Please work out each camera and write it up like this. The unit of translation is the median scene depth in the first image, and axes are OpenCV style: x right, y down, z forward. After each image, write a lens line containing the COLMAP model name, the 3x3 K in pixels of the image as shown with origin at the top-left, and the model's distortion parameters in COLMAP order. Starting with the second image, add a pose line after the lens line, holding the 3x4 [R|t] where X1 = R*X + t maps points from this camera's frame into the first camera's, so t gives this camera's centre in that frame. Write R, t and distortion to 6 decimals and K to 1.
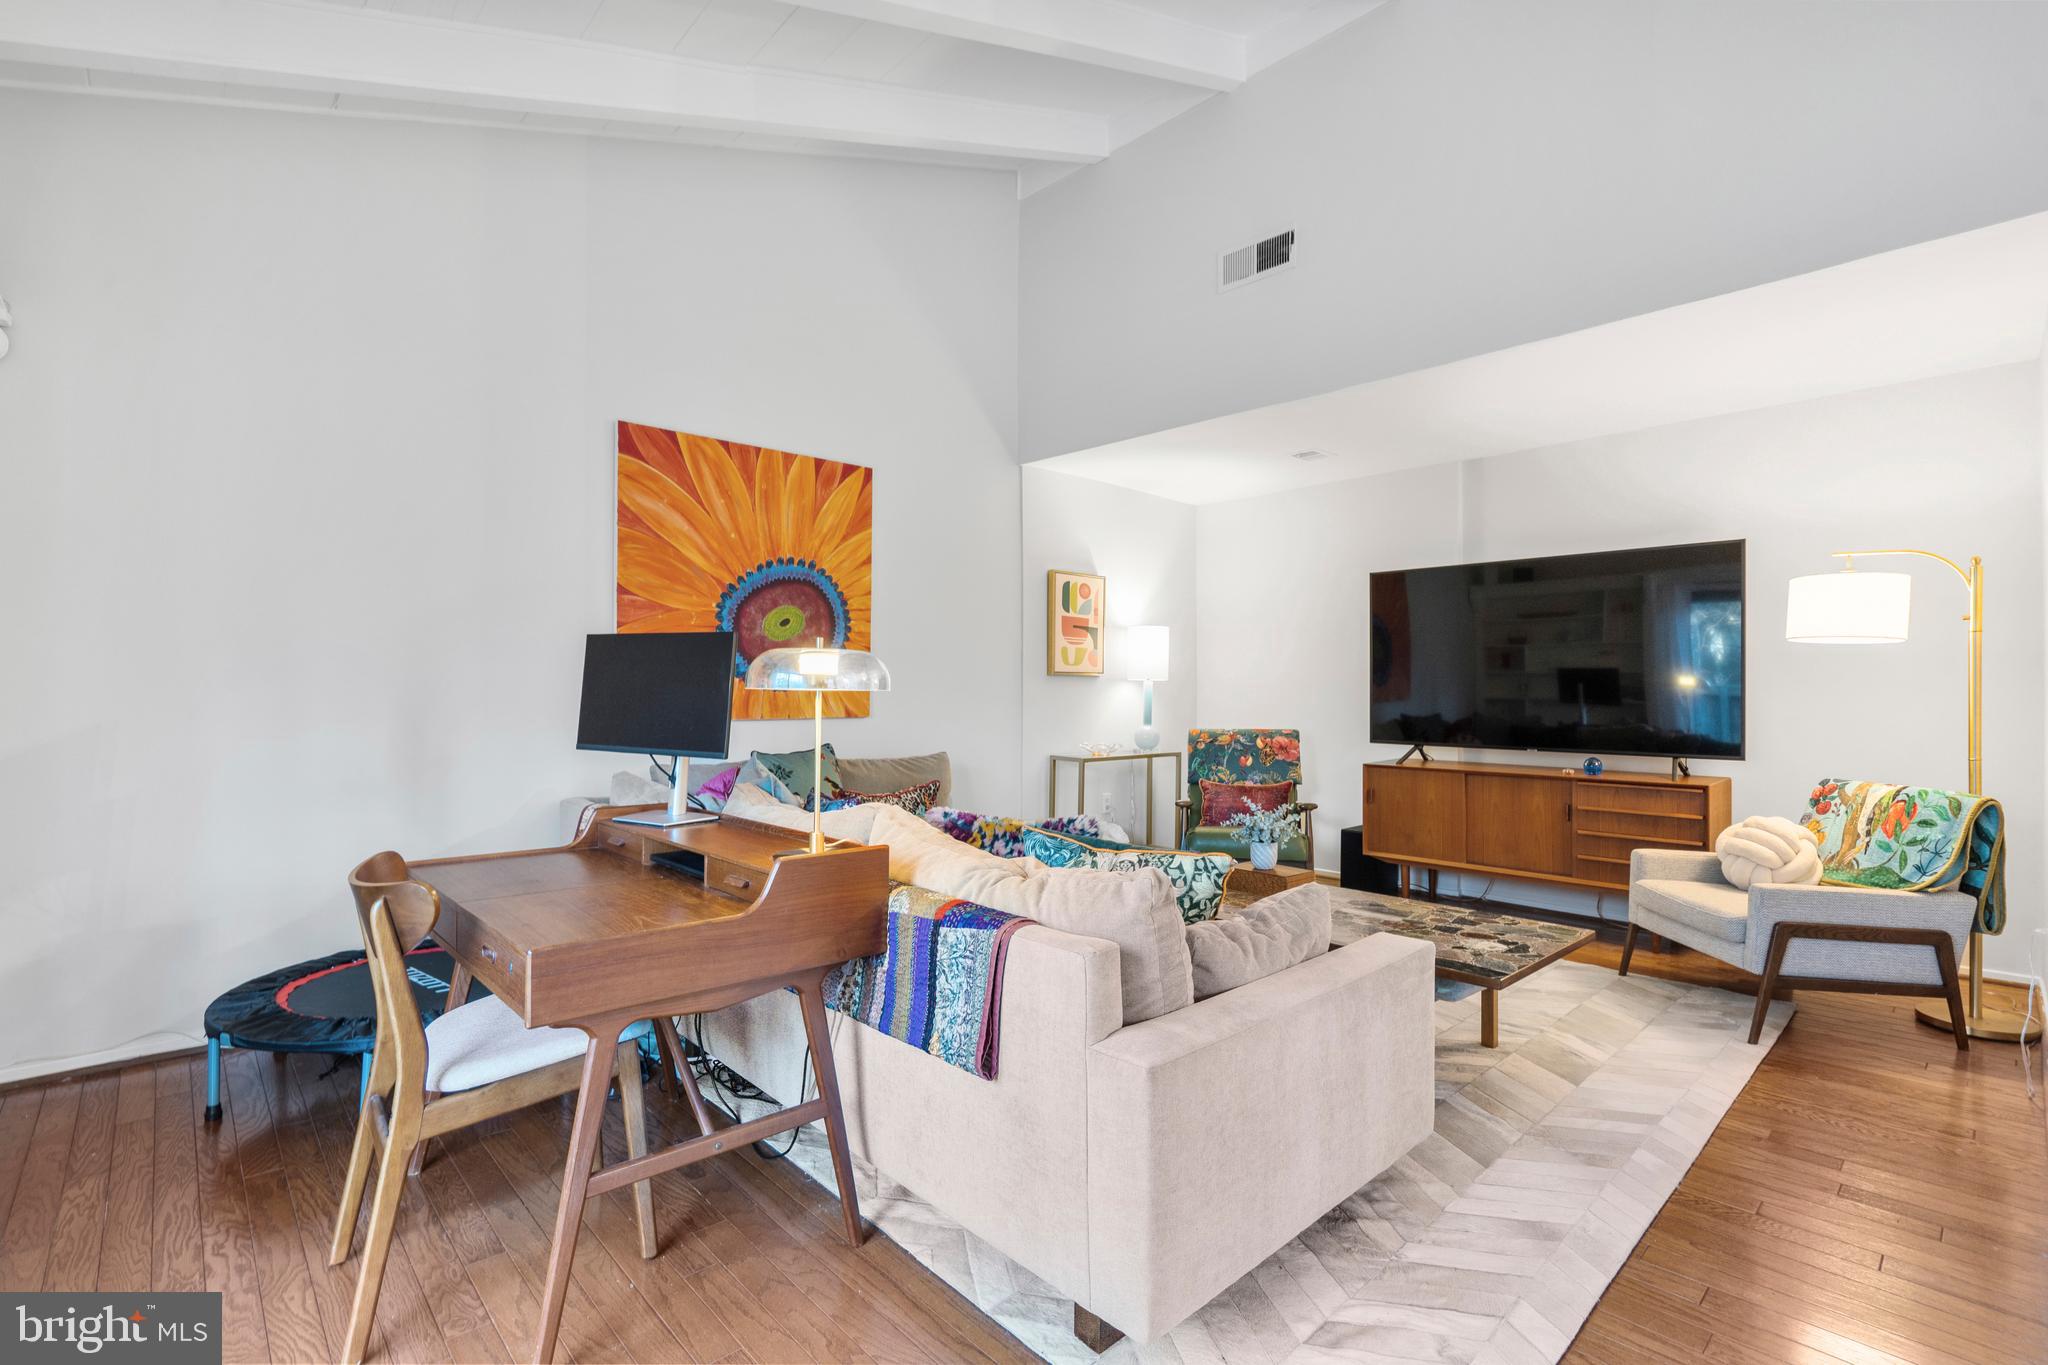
lens RADIAL K [[931.7, 0, 1004.7], [0, 931.7, 679.2], [0, 0, 1]] dist [-0.003482, 0.000633]
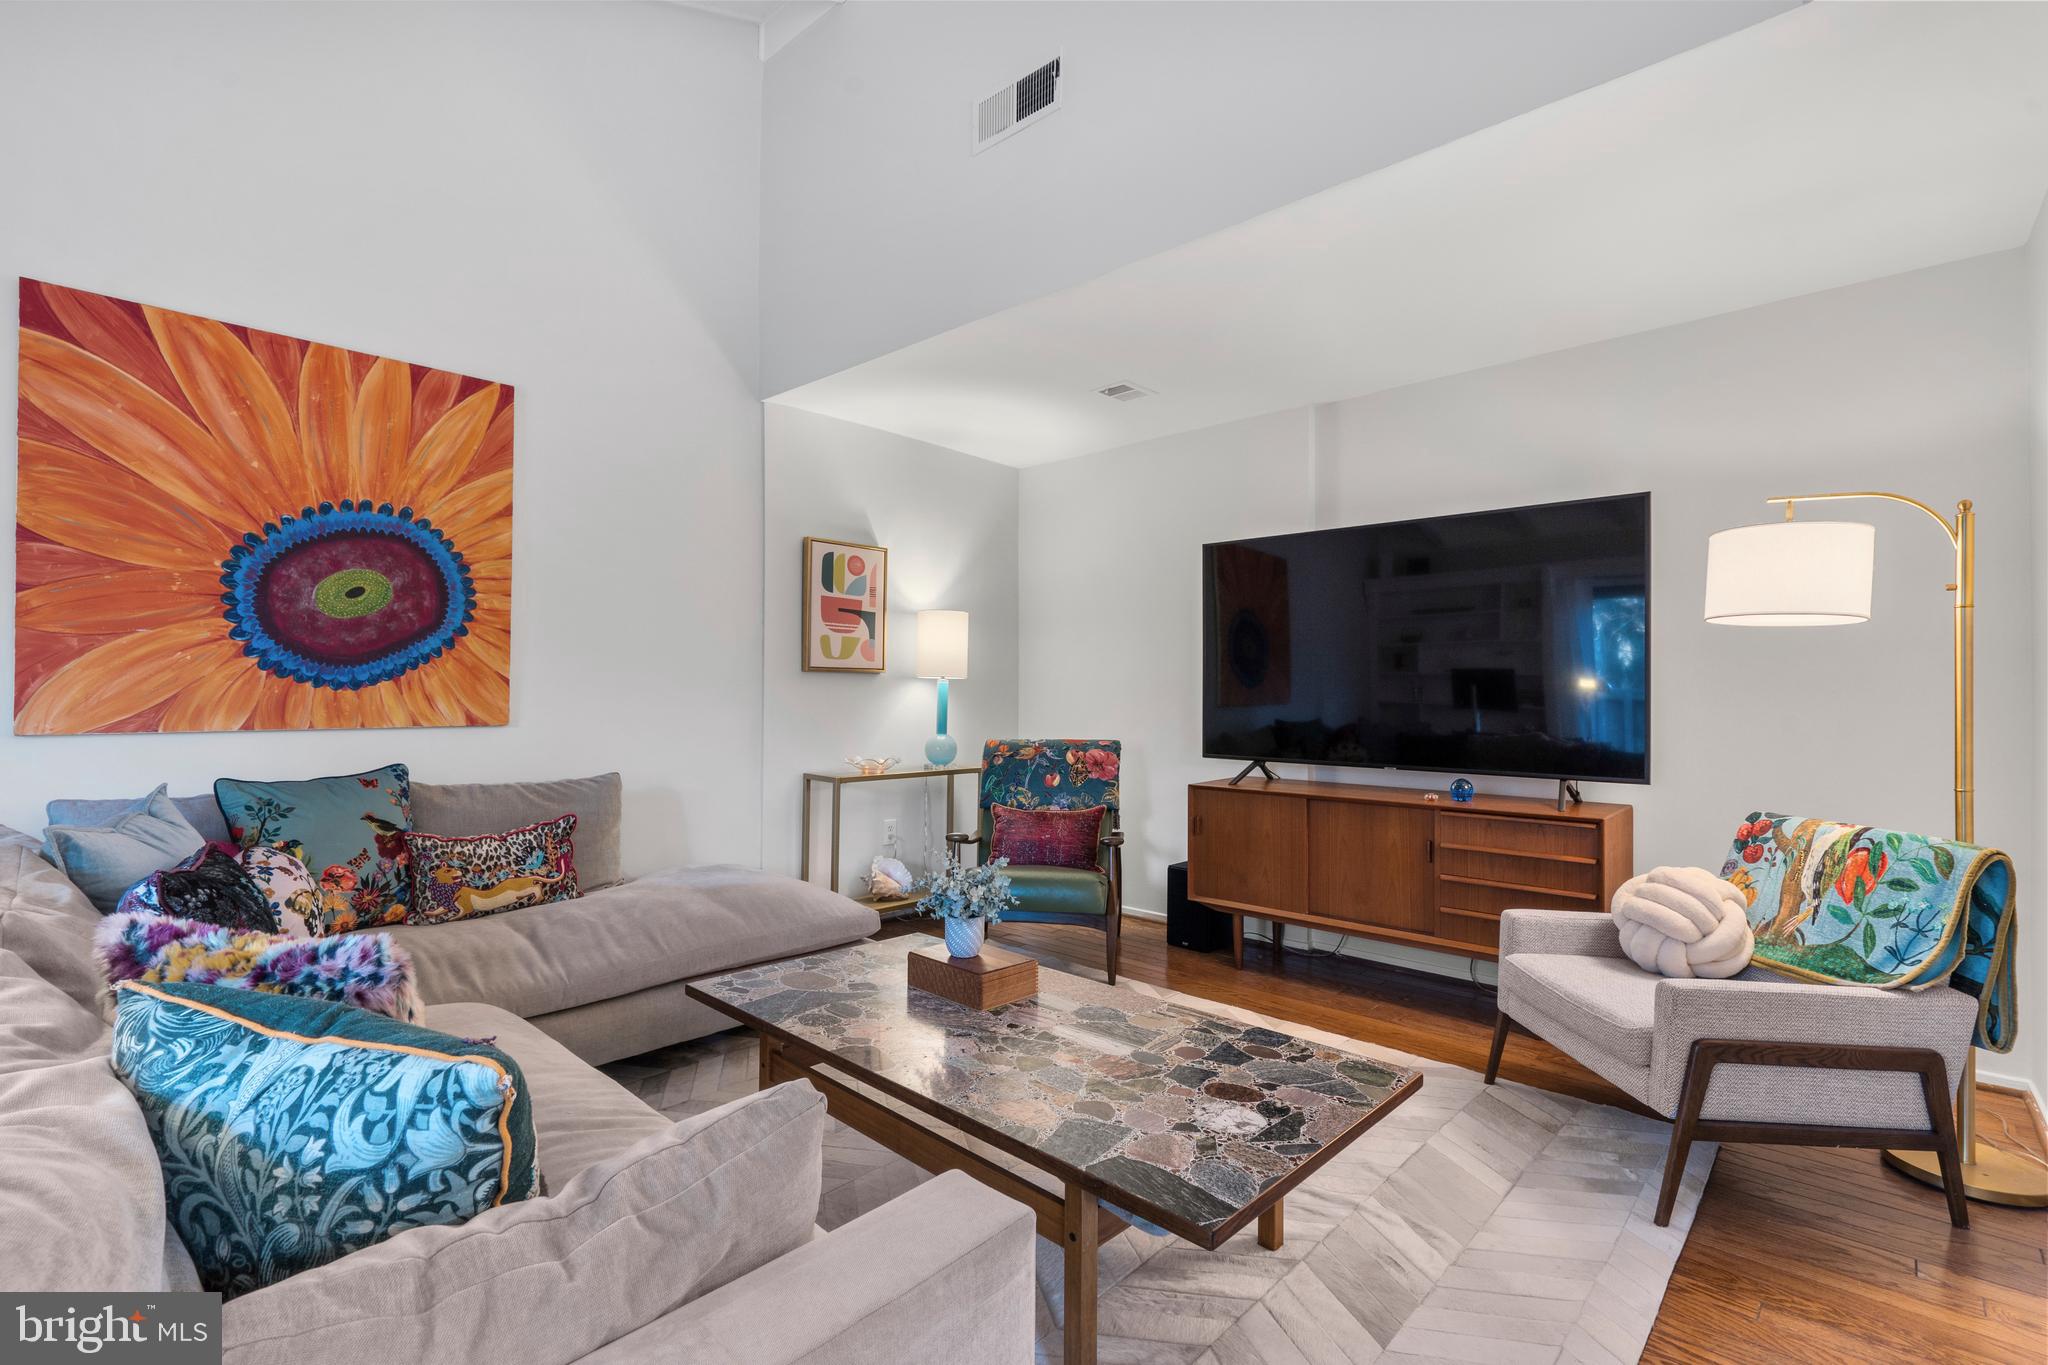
lens RADIAL K [[931.7, 0, 1004.7], [0, 931.7, 679.2], [0, 0, 1]] dist [-0.003482, 0.000633]
pose [[0.997793, 0.003533, 0.066311, 0.224832], [-0.003273, 0.999987, -0.004034, 0.006658], [-0.066325, 0.003809, 0.997791, 0.283099]]
